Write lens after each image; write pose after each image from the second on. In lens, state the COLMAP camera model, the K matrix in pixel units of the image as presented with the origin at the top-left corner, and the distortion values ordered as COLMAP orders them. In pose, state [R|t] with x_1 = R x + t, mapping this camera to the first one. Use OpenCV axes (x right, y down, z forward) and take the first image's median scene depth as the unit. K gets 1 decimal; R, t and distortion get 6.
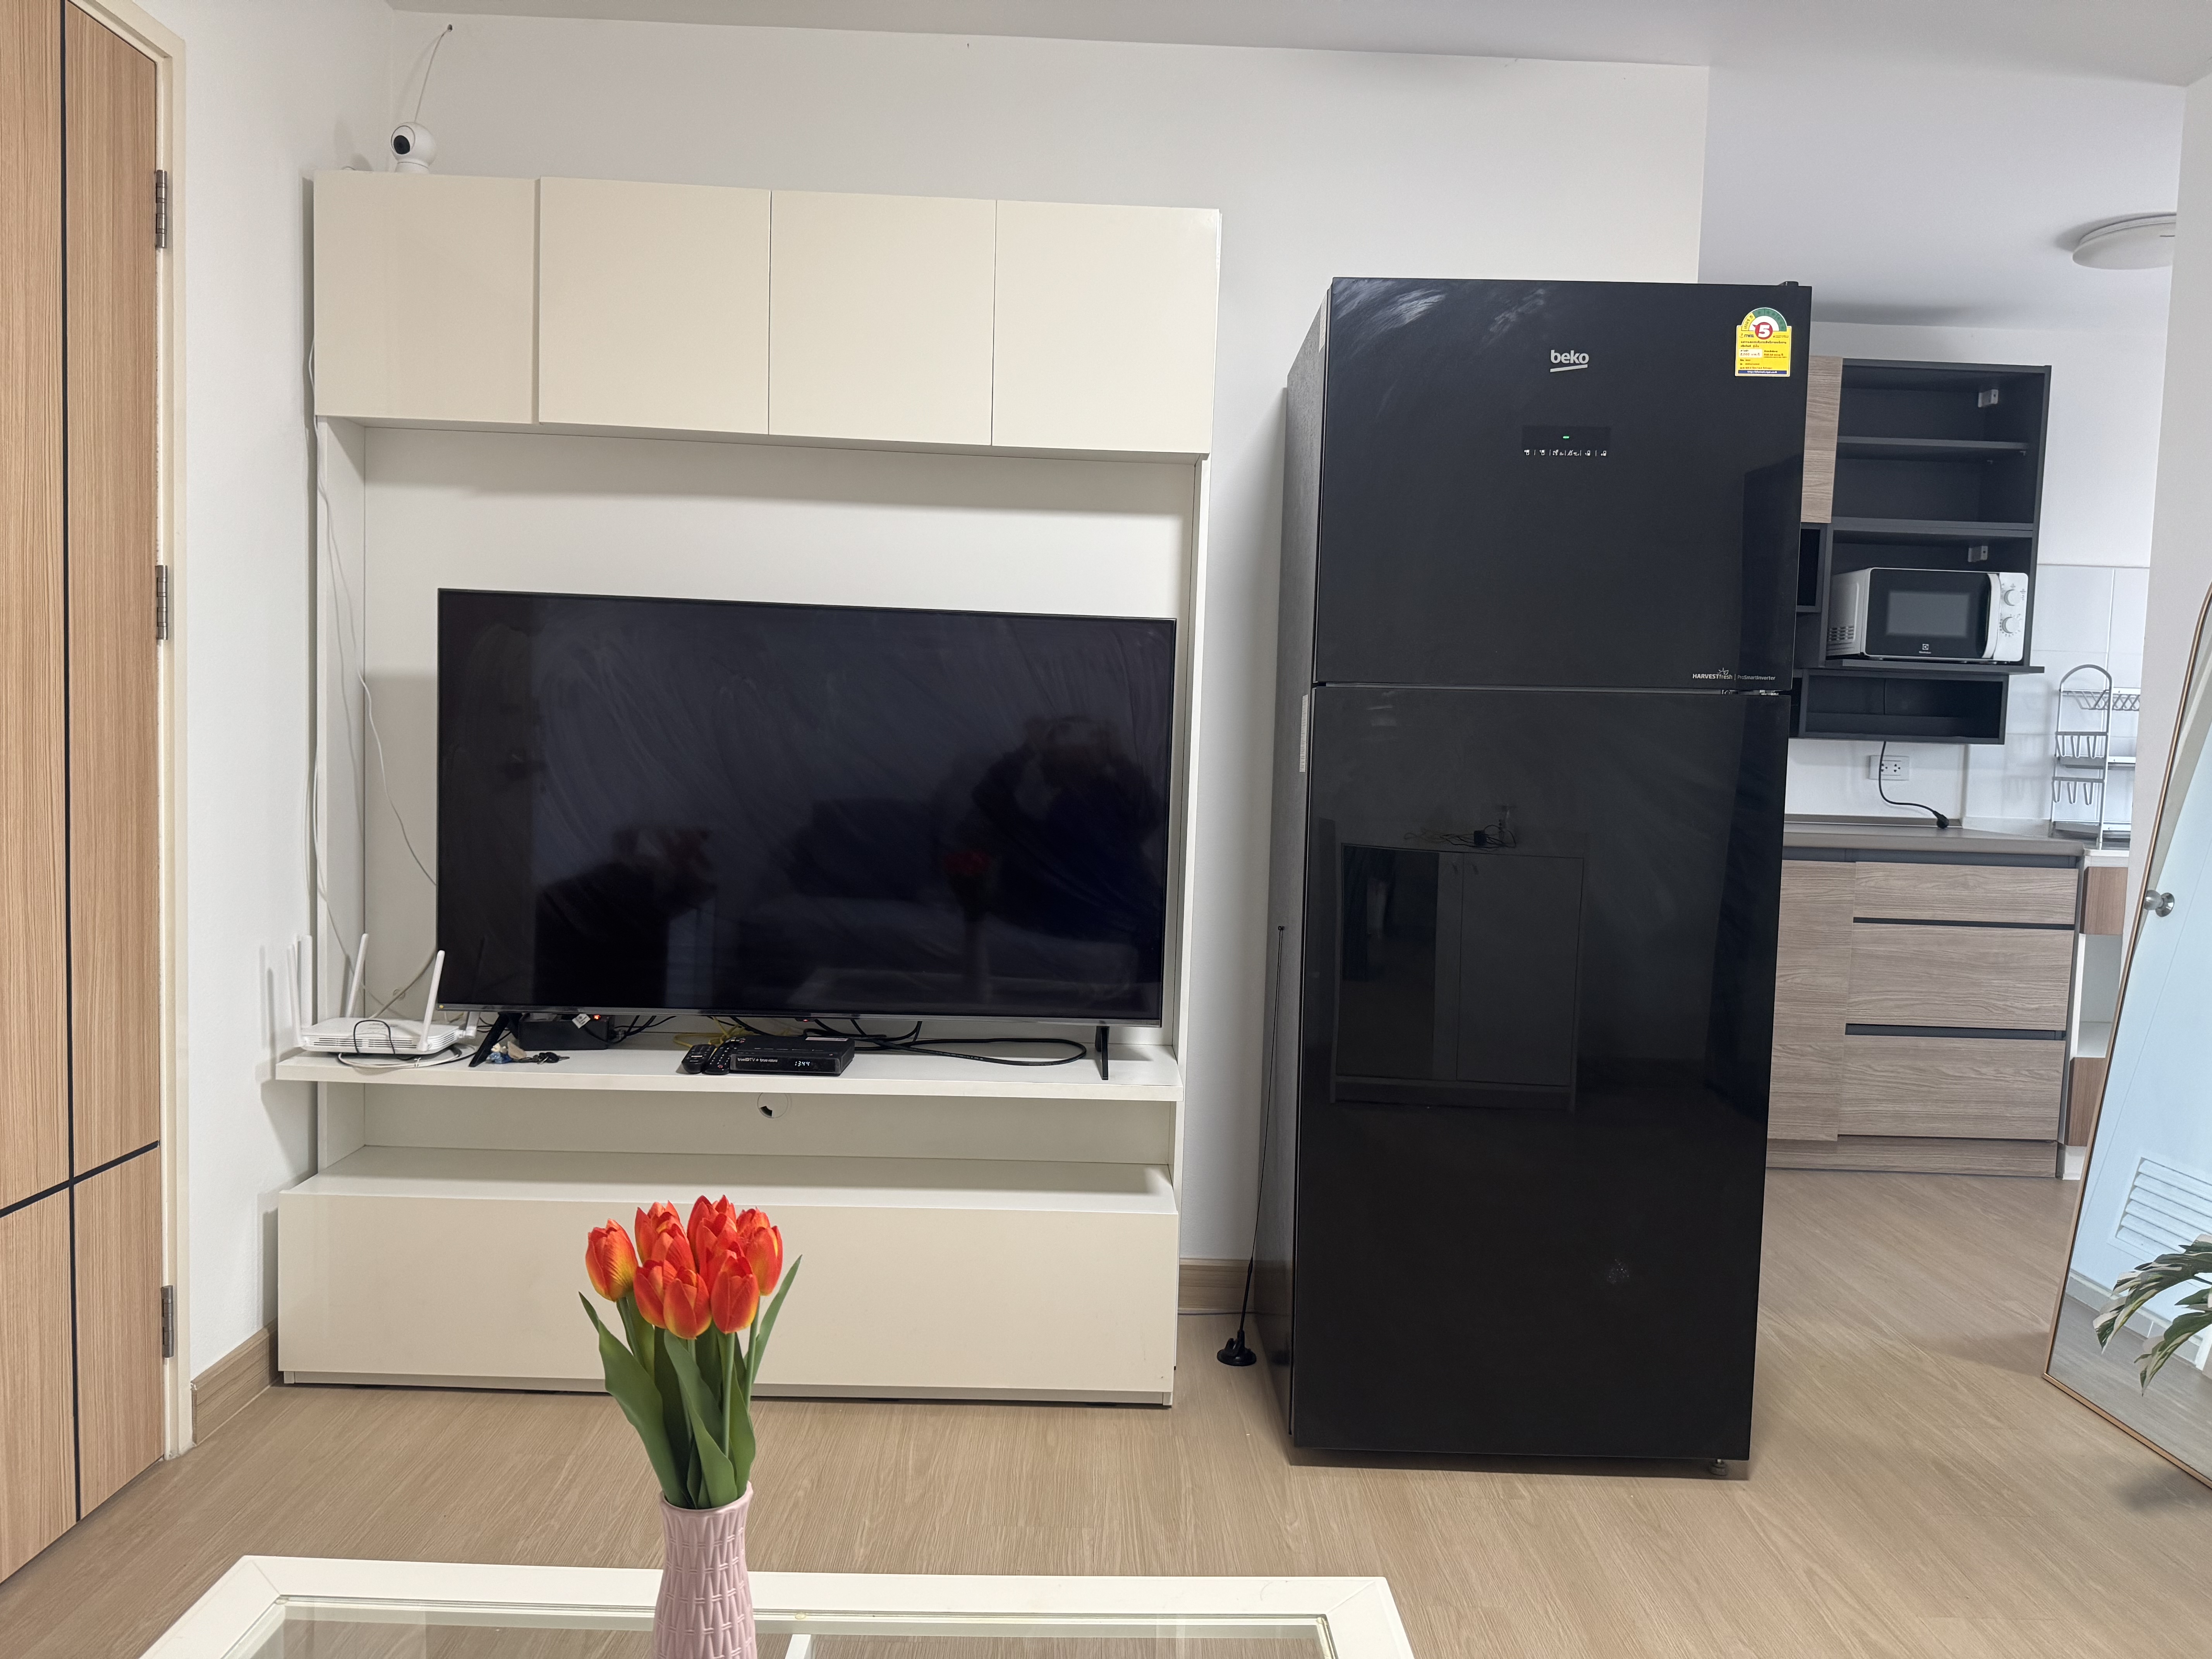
lens RADIAL K [[1570.6, 0, 1107.2], [0, 1570.6, 833.7], [0, 0, 1]] dist [0.031419, -0.048912]
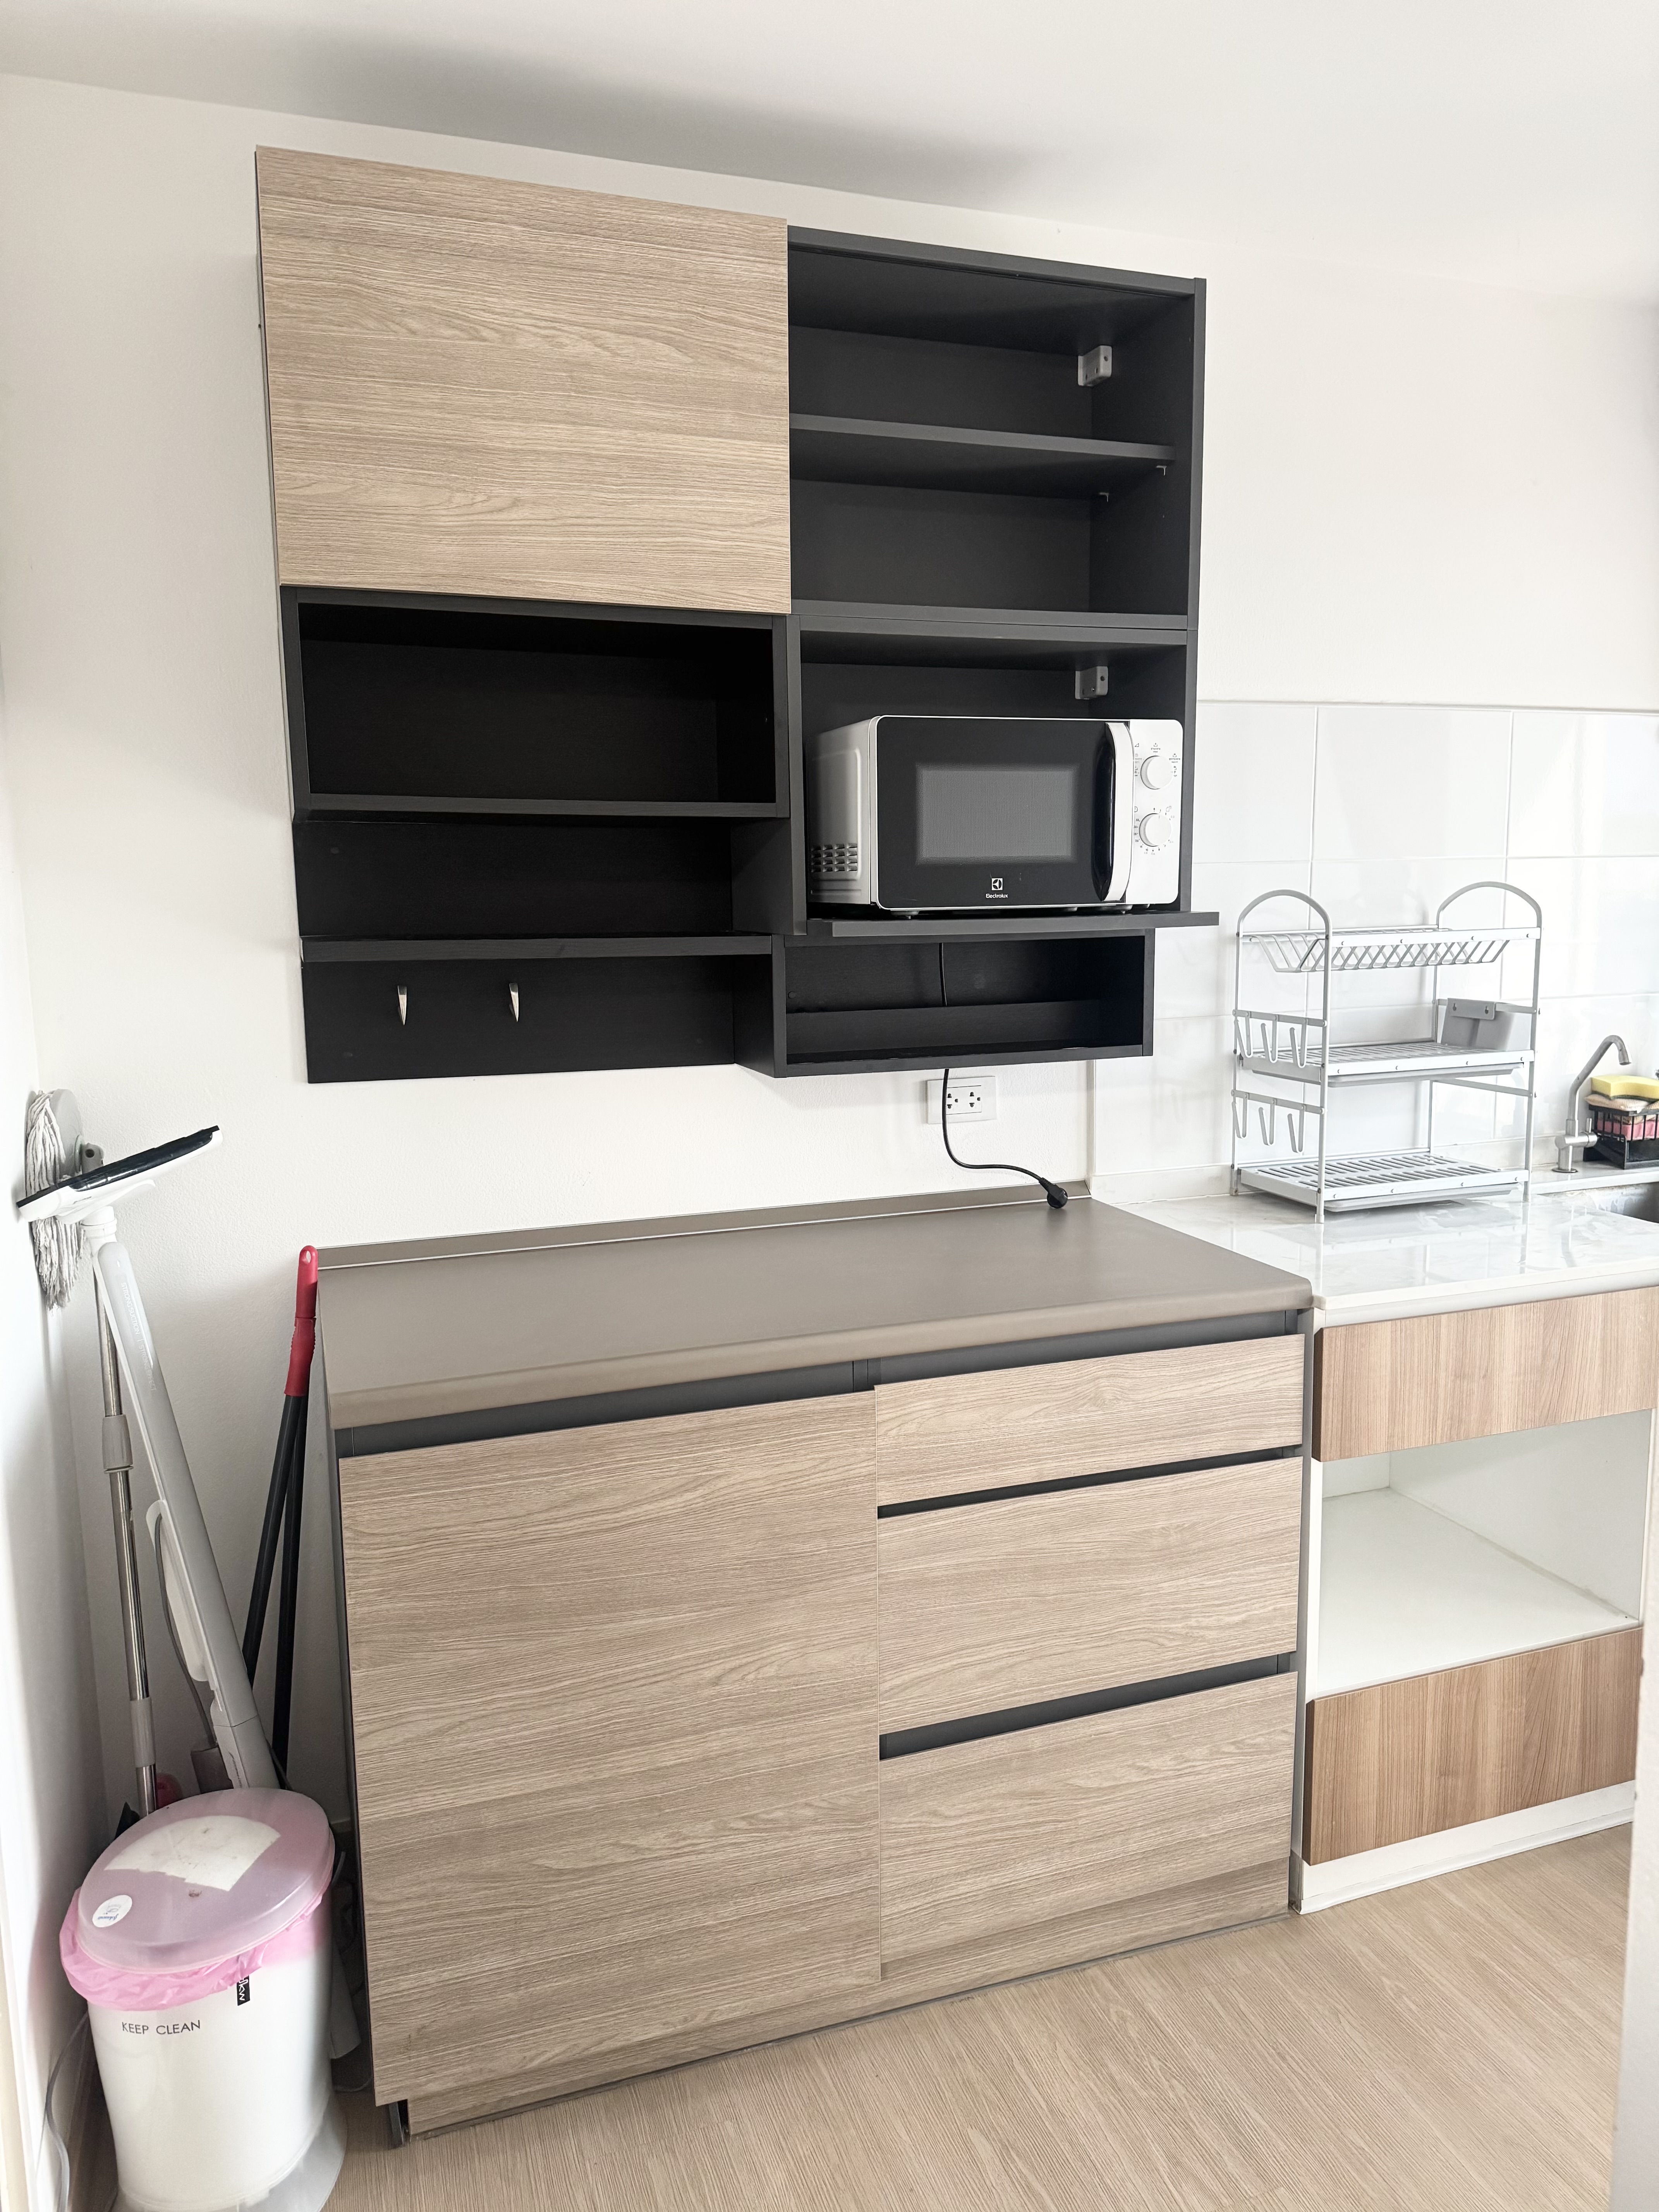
lens RADIAL K [[1548.9, 0, 829.5], [0, 1548.9, 1106.0], [0, 0, 1]] dist [0.165352, -0.325542]
pose [[0.948174, -0.092654, 0.303944, 0.335258], [0.068504, 0.993655, 0.089202, -0.101299], [-0.310280, -0.063758, 0.948505, 0.589558]]
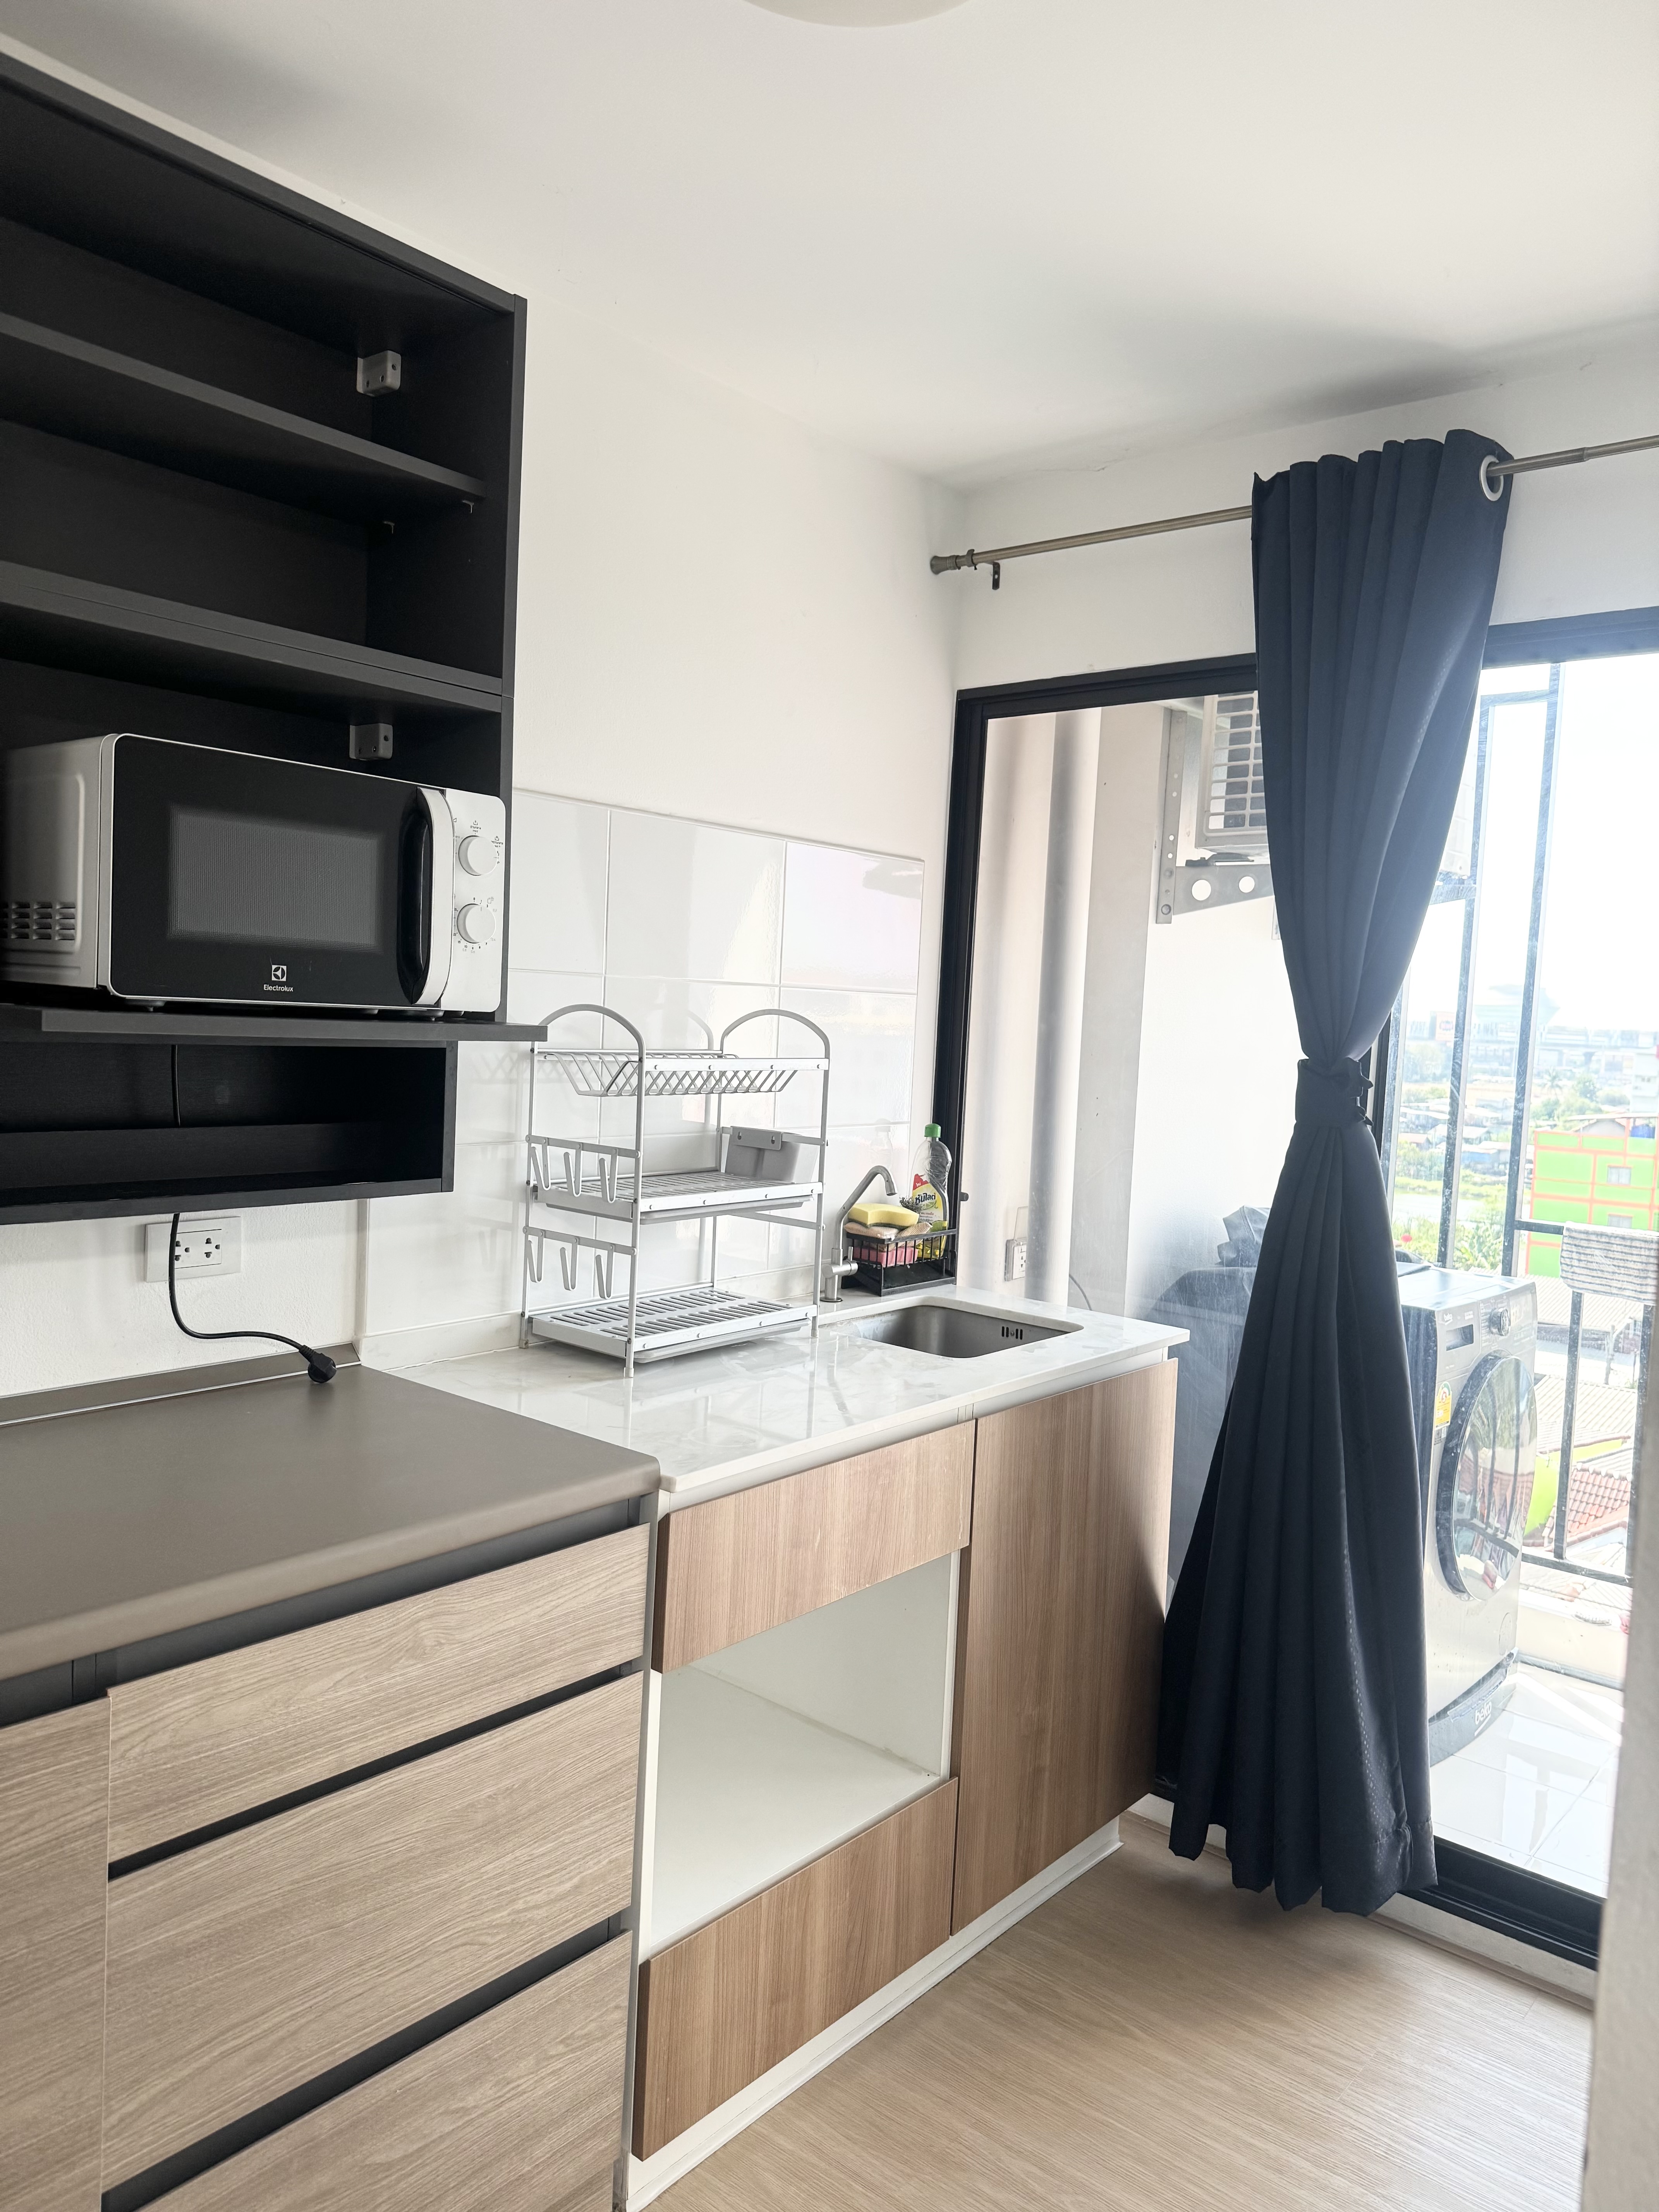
lens RADIAL K [[1552.3, 0, 845.8], [0, 1552.3, 1110.0], [0, 0, 1]] dist [0.092832, -0.144810]
pose [[0.653639, -0.053608, 0.754905, 0.343557], [0.022681, 0.998428, 0.051263, -0.106856], [-0.756467, -0.016386, 0.653827, 0.693143]]
